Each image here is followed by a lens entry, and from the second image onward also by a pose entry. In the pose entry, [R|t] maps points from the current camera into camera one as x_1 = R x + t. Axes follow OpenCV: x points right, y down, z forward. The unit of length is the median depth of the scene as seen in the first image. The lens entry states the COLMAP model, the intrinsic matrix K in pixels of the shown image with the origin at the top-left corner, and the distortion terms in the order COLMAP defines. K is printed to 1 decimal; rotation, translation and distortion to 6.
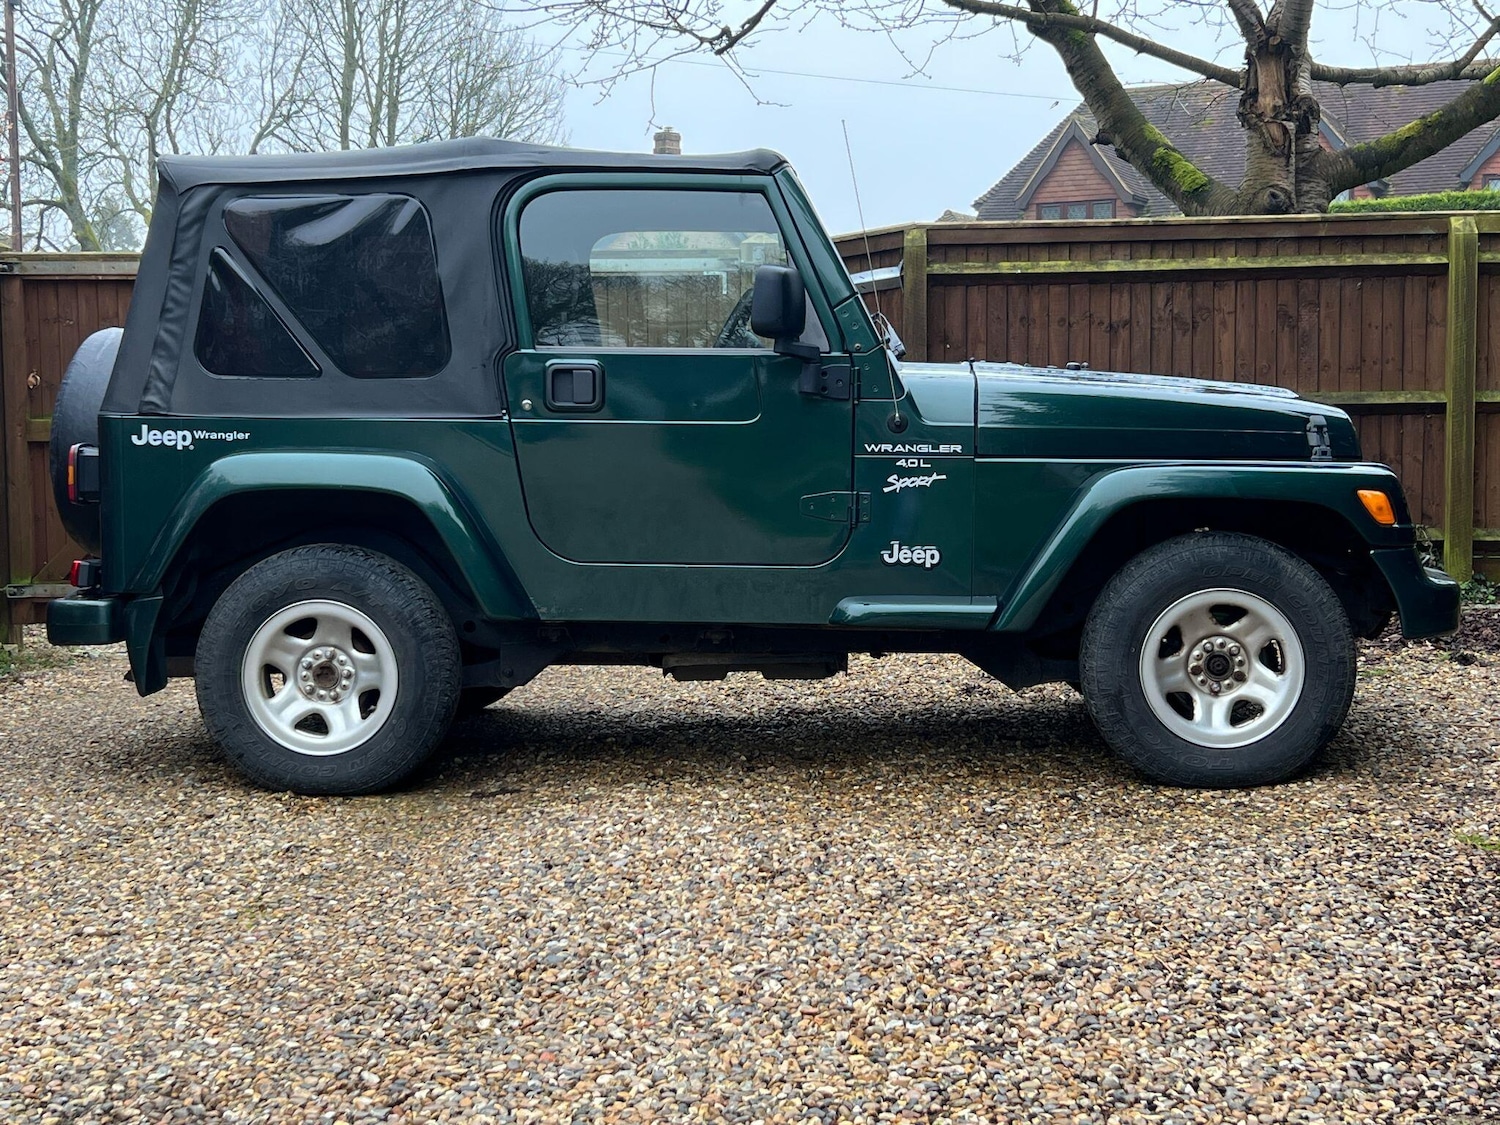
lens RADIAL K [[1994.1, 0, 743.6], [0, 1994.1, 568.1], [0, 0, 1]] dist [0.128462, -0.358955]
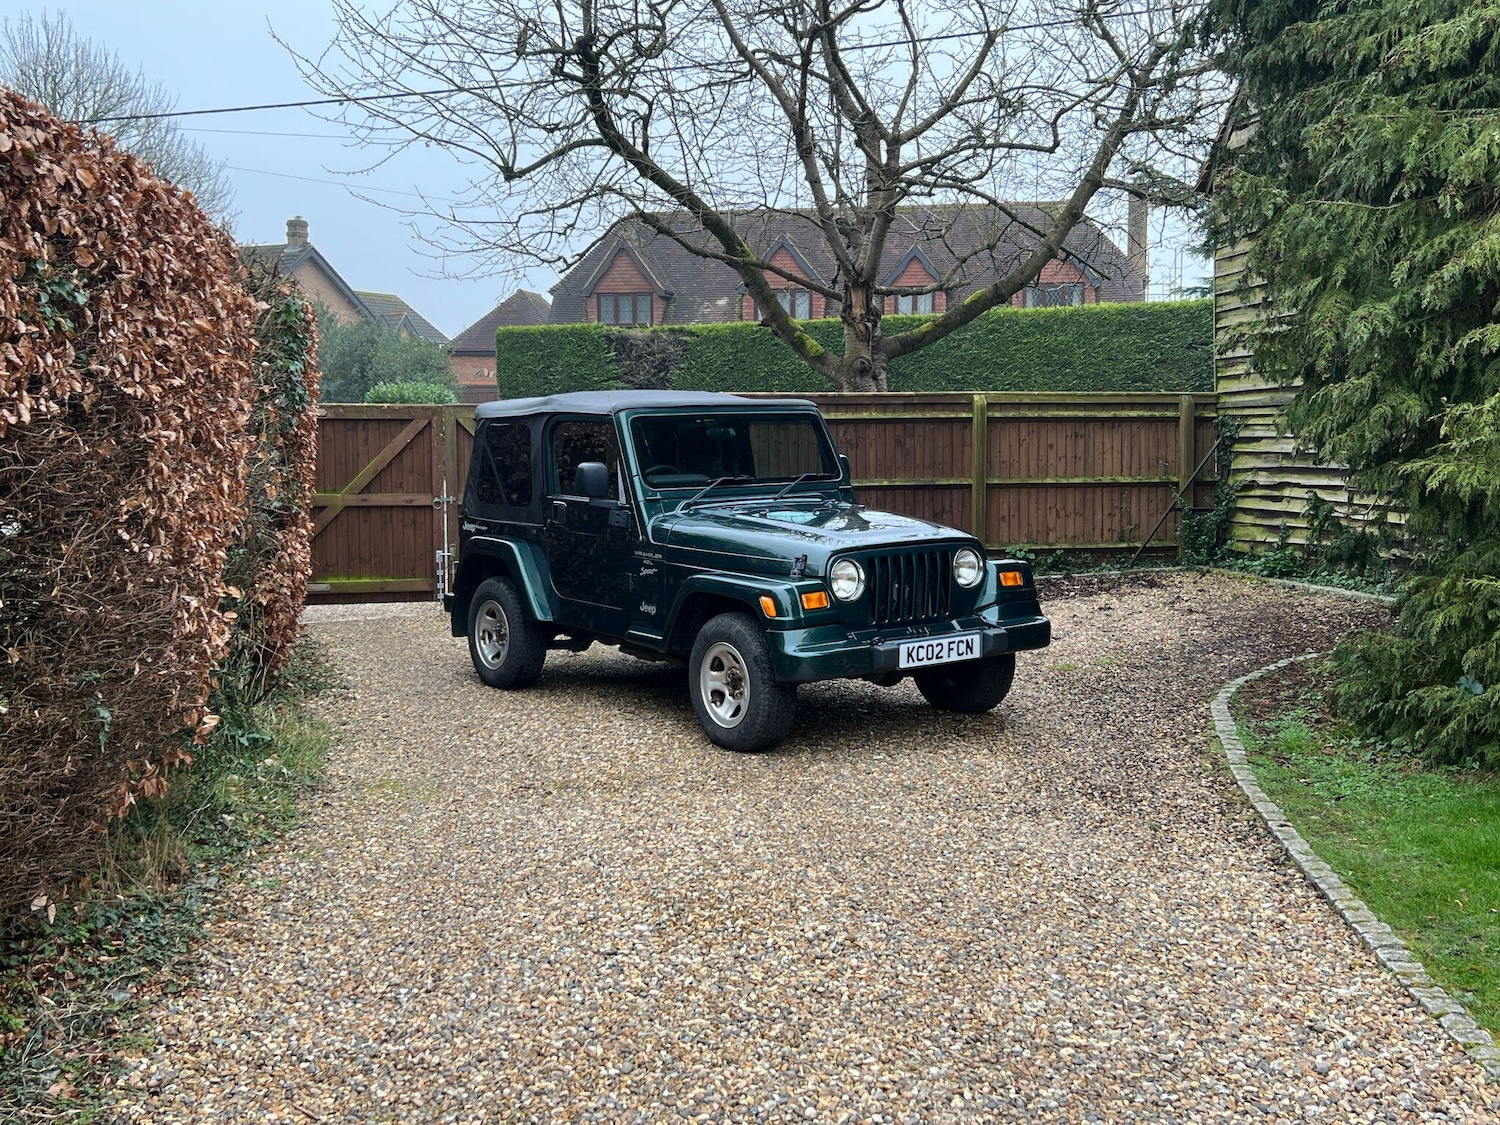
lens RADIAL K [[1486.6, 0, 750.0], [0, 1486.6, 562.5], [0, 0, 1]] dist [0.161223, -0.395275]
pose [[0.965316, -0.017369, 0.260507, -0.615268], [0.015265, 0.999832, 0.010099, -0.043218], [-0.260639, -0.005773, 0.965419, -0.958989]]
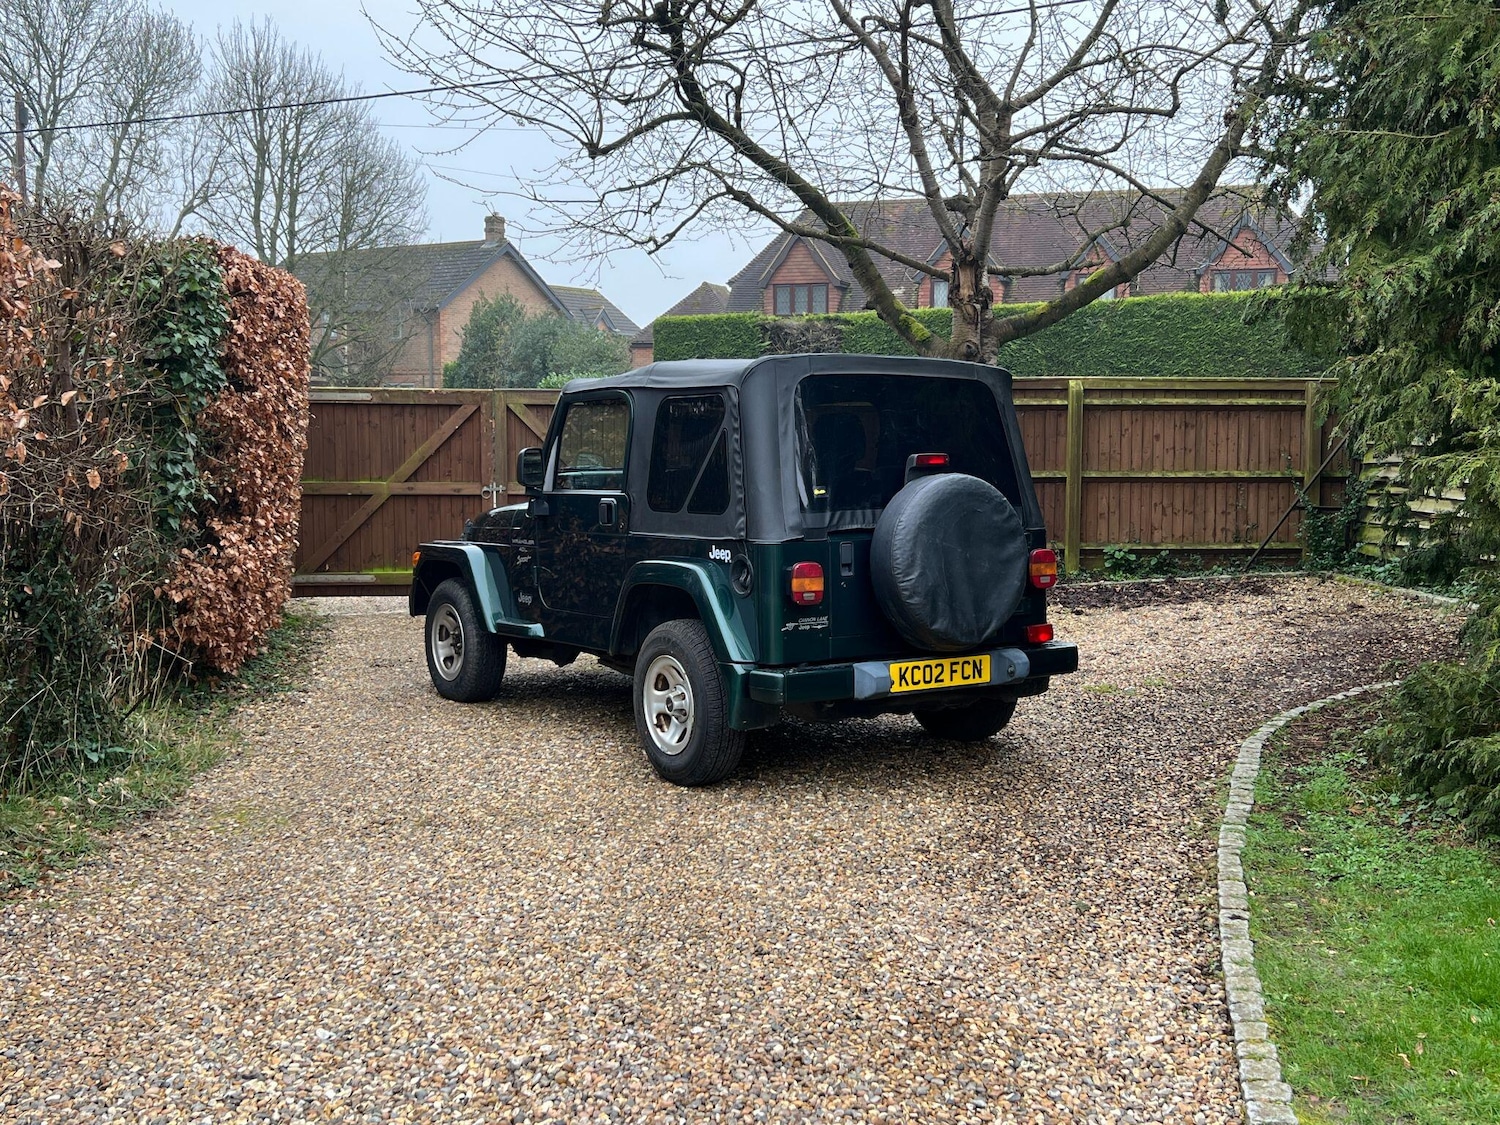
lens RADIAL K [[1479.6, 0, 759.3], [0, 1479.6, 562.8], [0, 0, 1]] dist [0.105058, -0.205890]
pose [[0.989671, -0.003199, 0.143319, -0.314287], [0.000948, 0.999875, 0.015771, -0.051627], [-0.143352, -0.015473, 0.989551, -0.783430]]
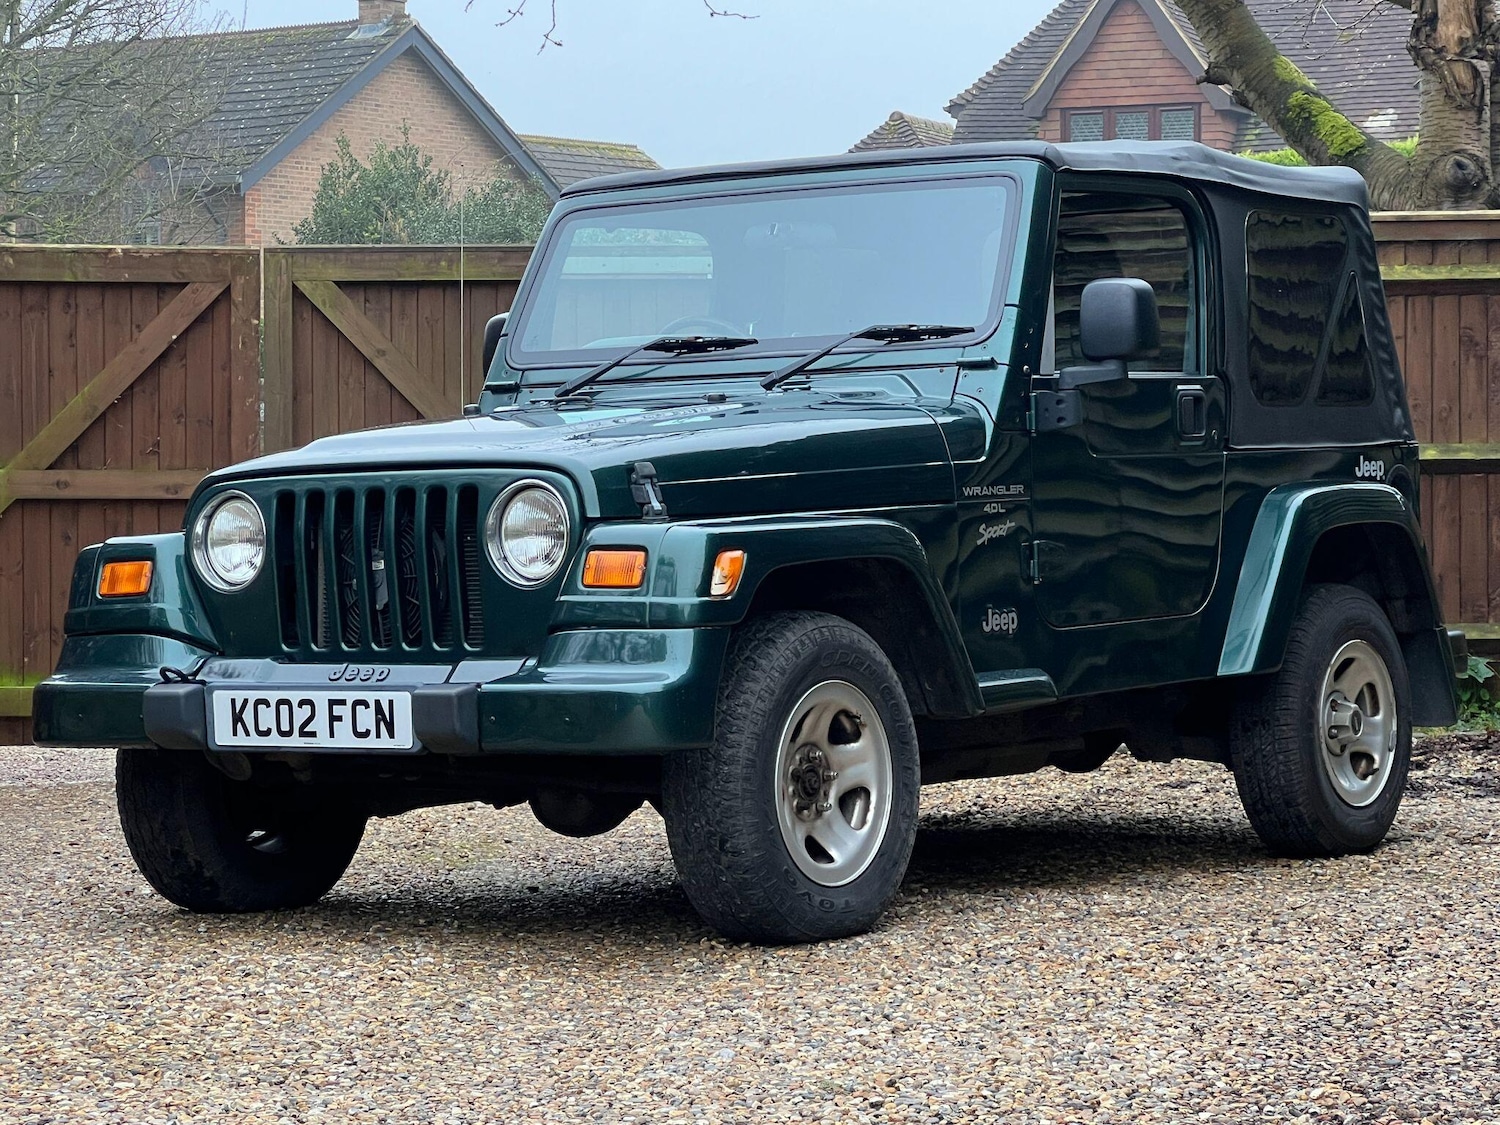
lens RADIAL K [[3776.9, 0, 750.0], [0, 3776.9, 562.5], [0, 0, 1]] dist [-0.277528, 6.760418]
pose [[0.997861, 0.004694, 0.065210, -0.212043], [-0.001099, 0.998482, -0.055063, 0.081706], [-0.065370, 0.054874, 0.996351, -0.891668]]
